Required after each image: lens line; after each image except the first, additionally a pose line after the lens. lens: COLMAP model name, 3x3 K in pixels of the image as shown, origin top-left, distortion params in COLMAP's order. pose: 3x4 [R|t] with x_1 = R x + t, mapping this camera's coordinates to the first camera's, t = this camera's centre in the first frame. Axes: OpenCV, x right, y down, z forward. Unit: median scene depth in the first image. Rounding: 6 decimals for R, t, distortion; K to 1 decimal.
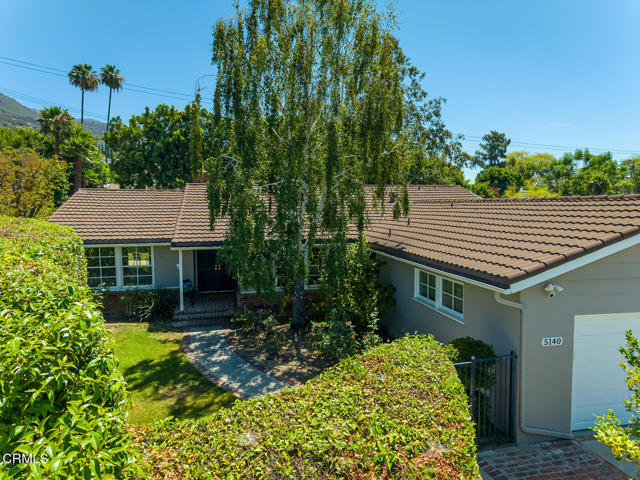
lens RADIAL K [[420.8, 0, 317.7], [0, 420.8, 239.7], [0, 0, 1]] dist [0.033351, -0.004601]
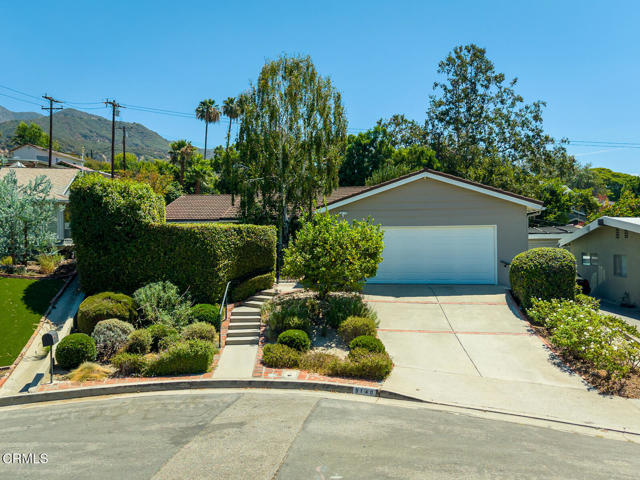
lens RADIAL K [[534.7, 0, 299.2], [0, 534.7, 239.4], [0, 0, 1]] dist [0.042697, -0.004897]
pose [[0.941025, -0.004992, -0.338301, 0.269632], [-0.023907, 0.996411, -0.081201, 0.103883], [0.337492, 0.084500, 0.937528, -0.362275]]
